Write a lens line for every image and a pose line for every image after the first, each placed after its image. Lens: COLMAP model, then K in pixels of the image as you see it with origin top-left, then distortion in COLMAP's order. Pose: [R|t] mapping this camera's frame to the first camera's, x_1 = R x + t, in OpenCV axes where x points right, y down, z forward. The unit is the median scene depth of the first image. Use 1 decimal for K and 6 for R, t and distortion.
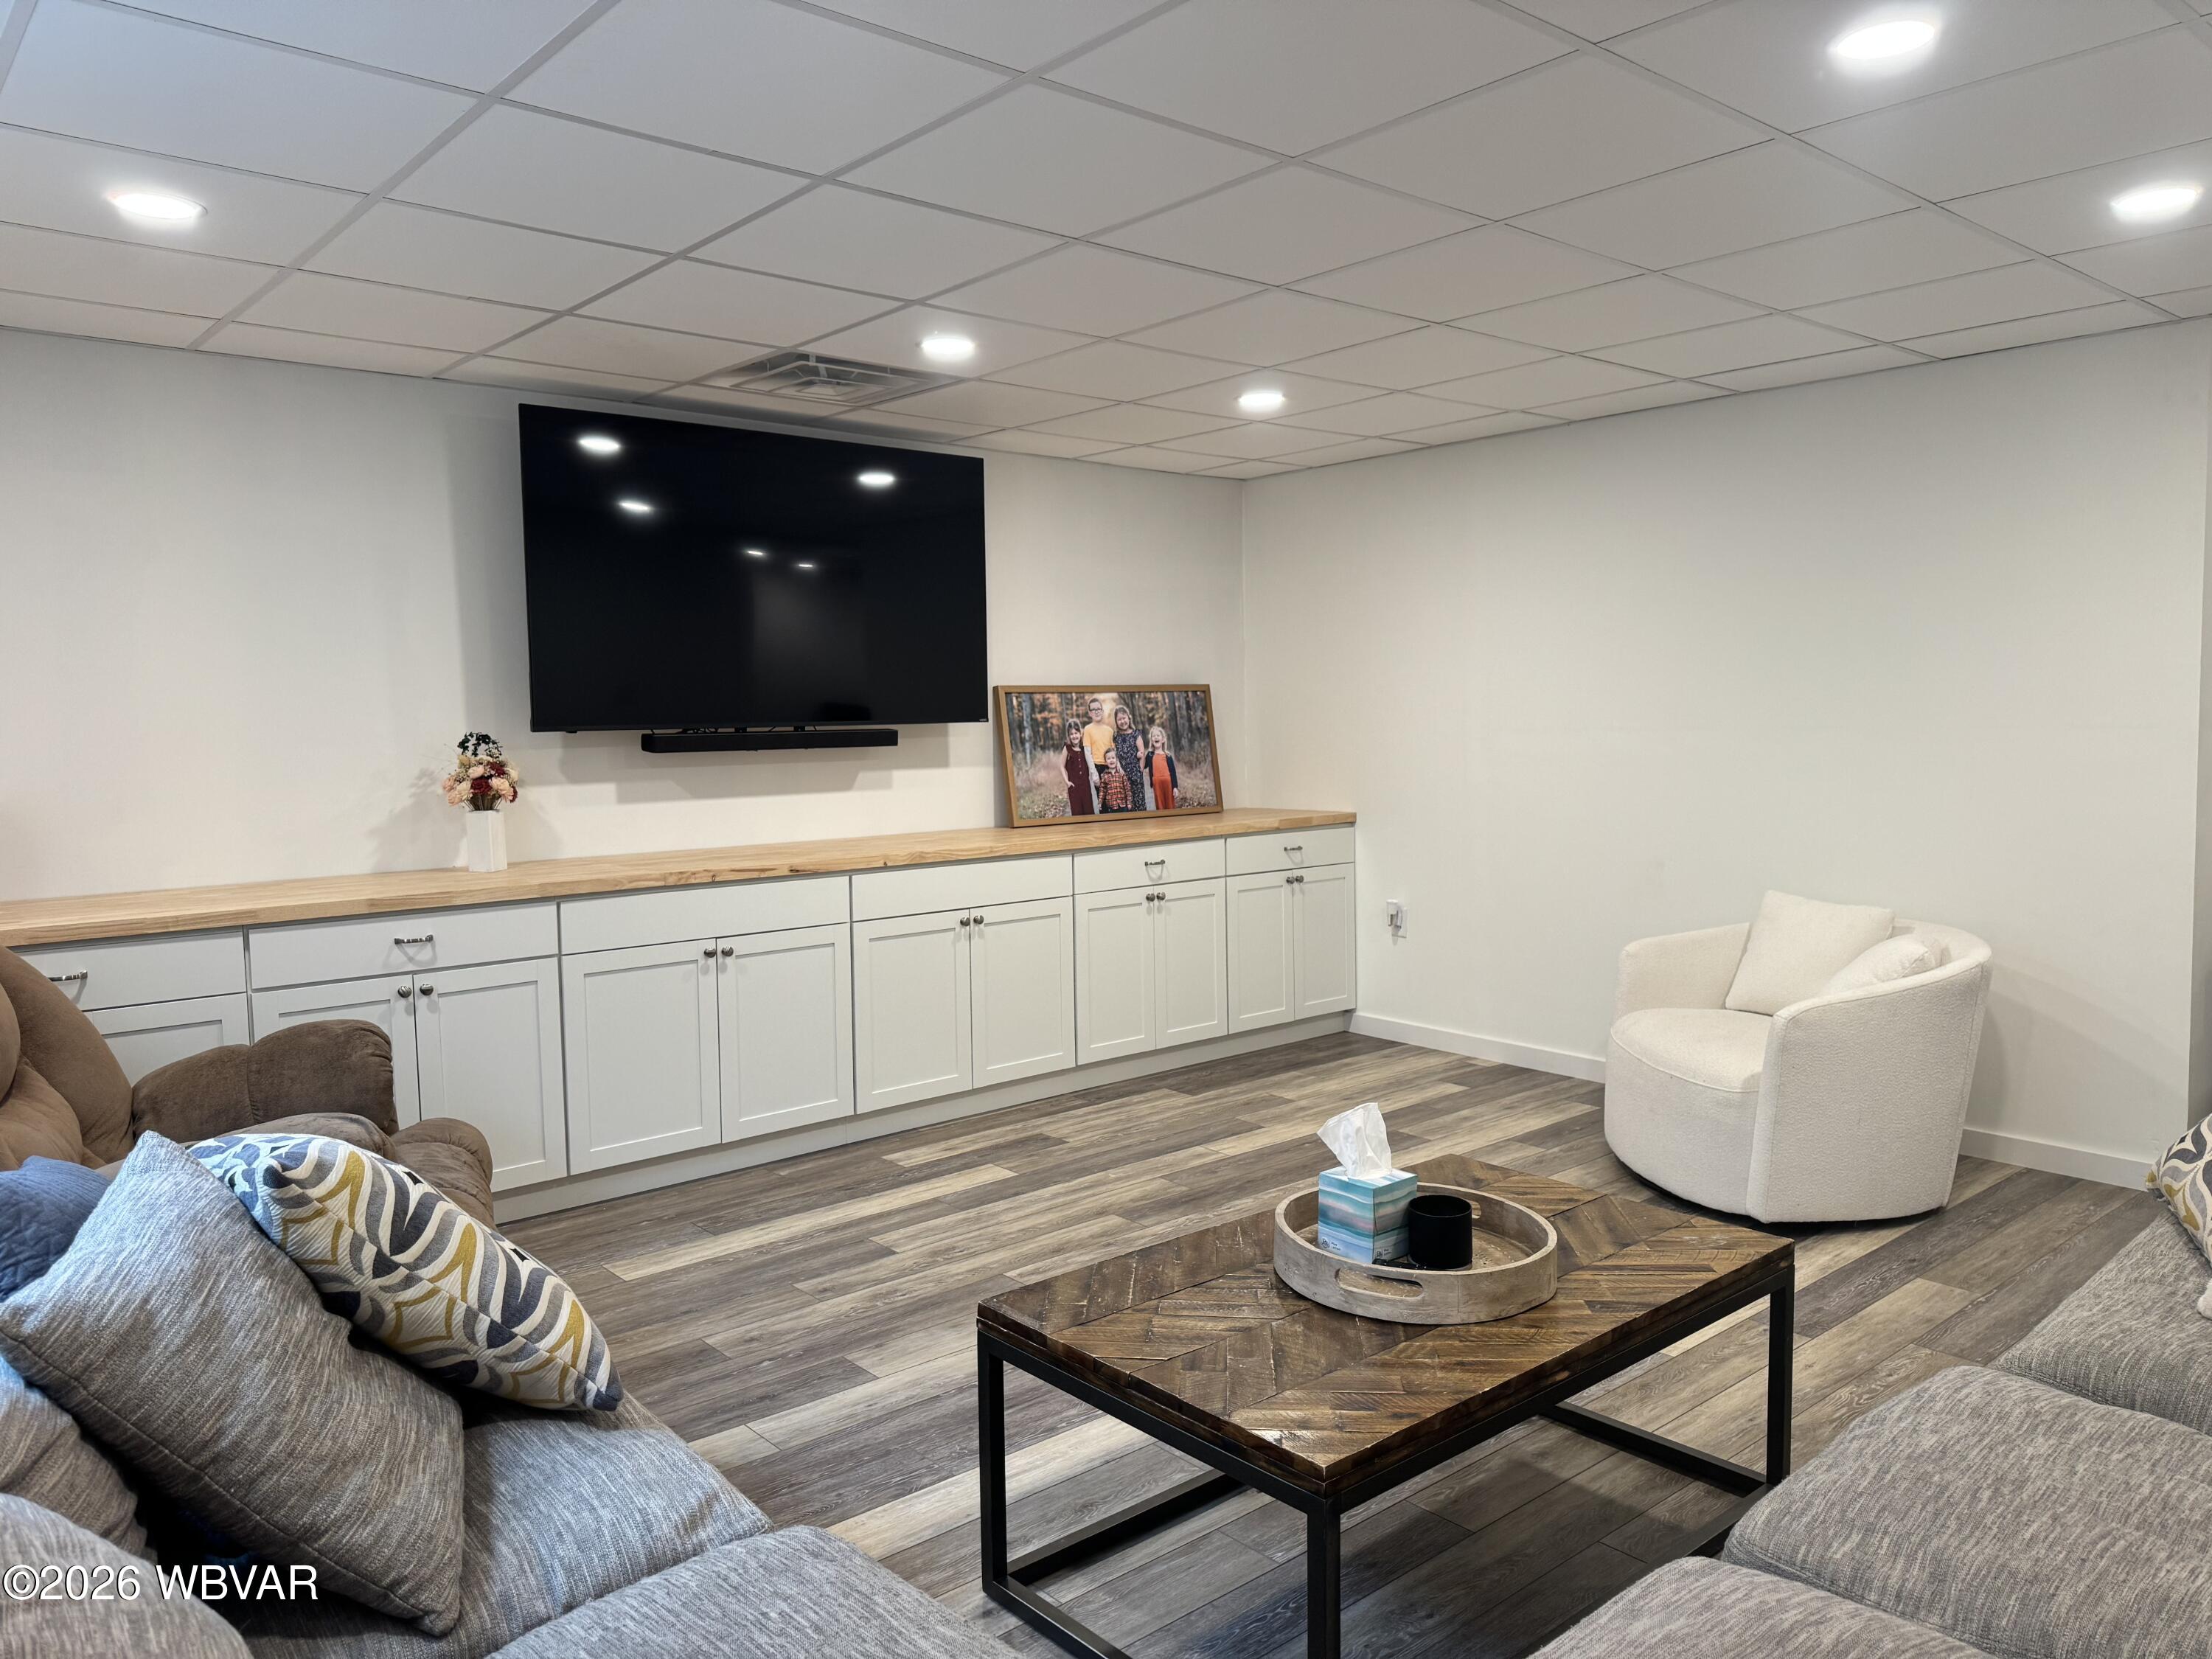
lens RADIAL K [[1537.9, 0, 1106.0], [0, 1537.9, 829.5], [0, 0, 1]] dist [0.090972, -0.000667]
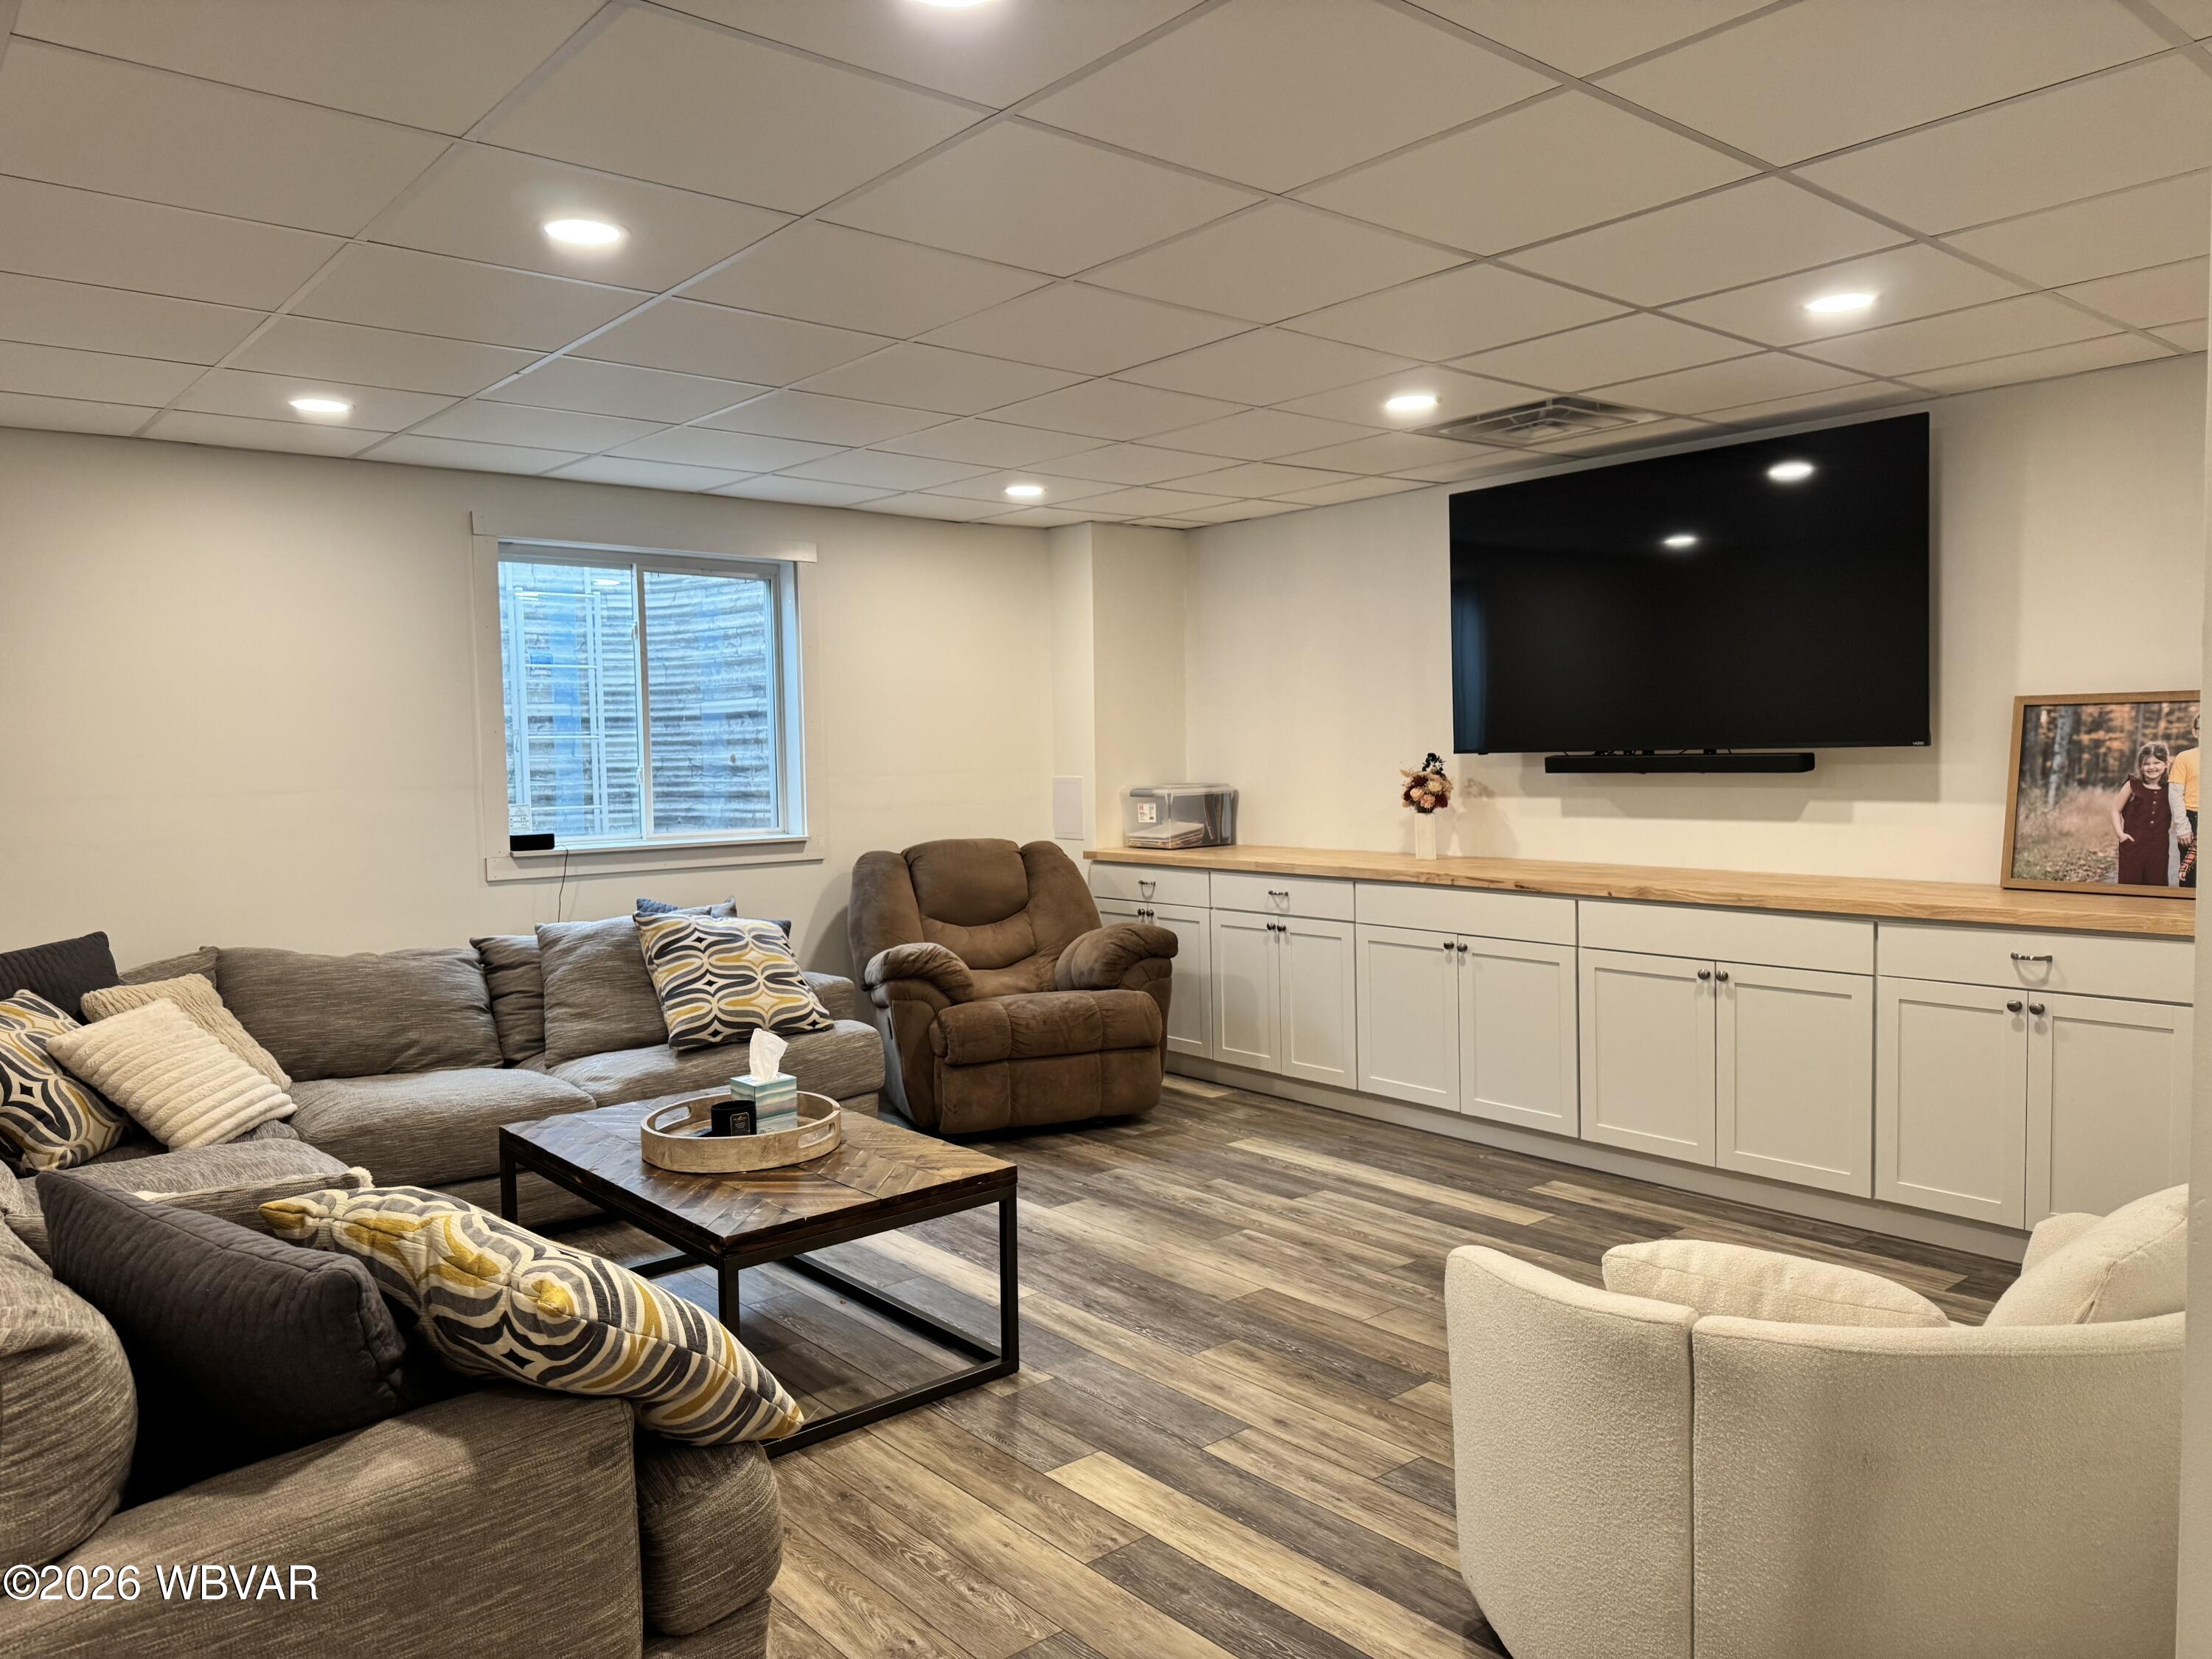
lens RADIAL K [[1544.9, 0, 1106.0], [0, 1544.9, 829.5], [0, 0, 1]] dist [0.007149, -0.000629]
pose [[-0.026303, 0.067303, -0.997386, 0.820552], [-0.060234, 0.995811, 0.068785, -0.064824], [0.997838, 0.061886, -0.022139, 0.691704]]
